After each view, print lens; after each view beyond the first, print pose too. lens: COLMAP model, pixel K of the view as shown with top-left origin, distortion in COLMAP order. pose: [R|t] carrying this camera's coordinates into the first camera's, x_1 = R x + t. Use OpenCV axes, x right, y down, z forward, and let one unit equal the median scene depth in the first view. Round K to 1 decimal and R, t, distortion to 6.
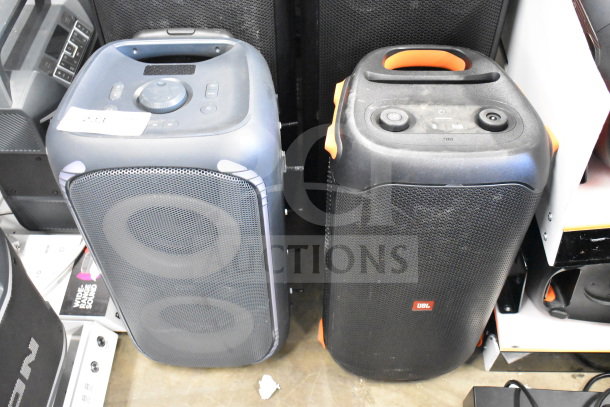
lens RADIAL K [[622.1, 0, 305.0], [0, 622.1, 203.5], [0, 0, 1]] dist [-0.080202, 0.020890]
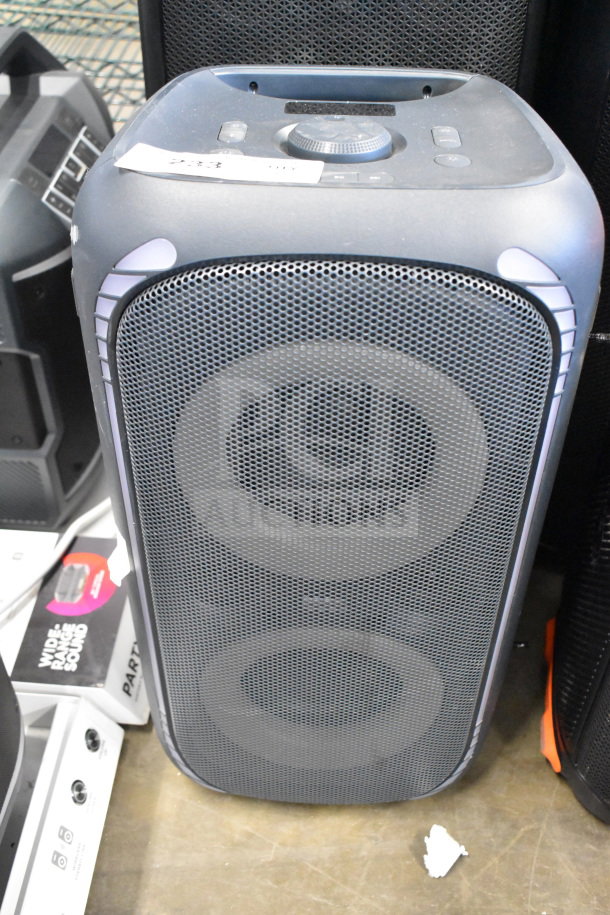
lens RADIAL K [[933.2, 0, 305.0], [0, 933.2, 457.5], [0, 0, 1]] dist [-0.080202, 0.020890]
pose [[0.999114, 0.038227, -0.017611, -0.162240], [-0.040392, 0.988466, -0.145957, 0.105198], [0.011829, 0.146539, 0.989134, 0.256340]]
